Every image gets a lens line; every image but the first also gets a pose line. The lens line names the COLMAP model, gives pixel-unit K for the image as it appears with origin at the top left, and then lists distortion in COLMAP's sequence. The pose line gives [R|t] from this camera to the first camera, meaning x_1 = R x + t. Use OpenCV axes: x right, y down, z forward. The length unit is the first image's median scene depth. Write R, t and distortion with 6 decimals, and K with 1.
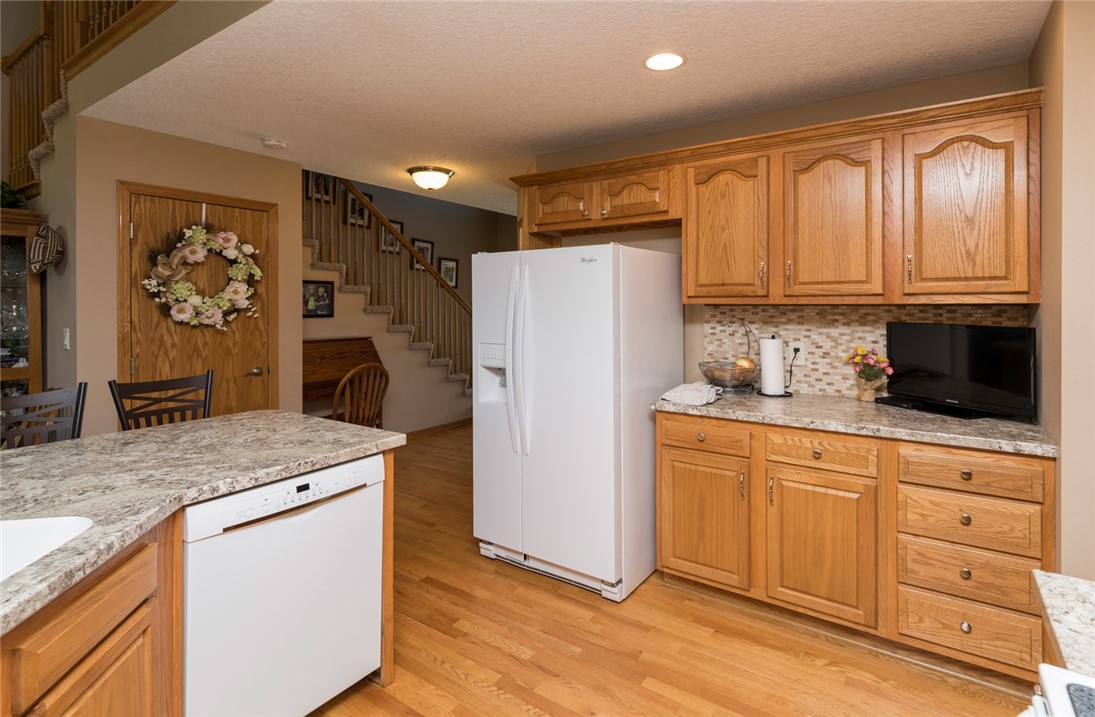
lens RADIAL K [[538.4, 0, 545.7], [0, 538.4, 298.8], [0, 0, 1]] dist [0.005190, -0.002110]
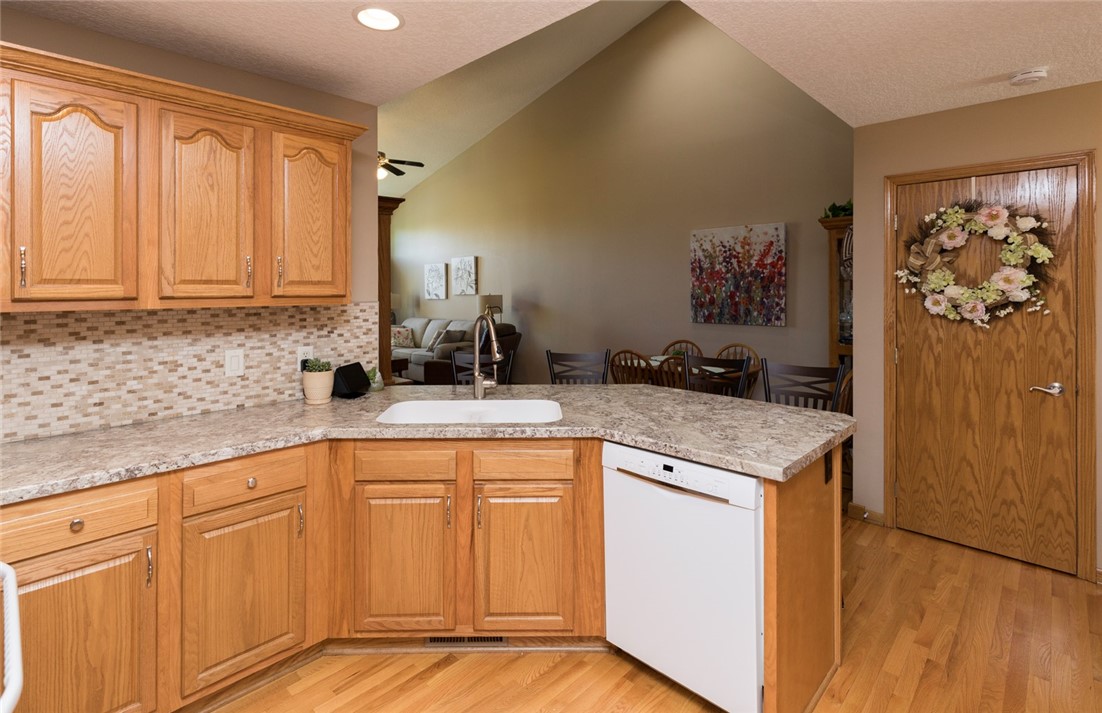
lens RADIAL K [[541.9, 0, 531.4], [0, 541.9, 292.8], [0, 0, 1]] dist [0.005190, -0.002110]
pose [[-0.170380, 0.004349, -0.985369, 0.336940], [0.008270, 0.999961, 0.002983, -0.002914], [0.985344, -0.007641, -0.170409, 0.466343]]
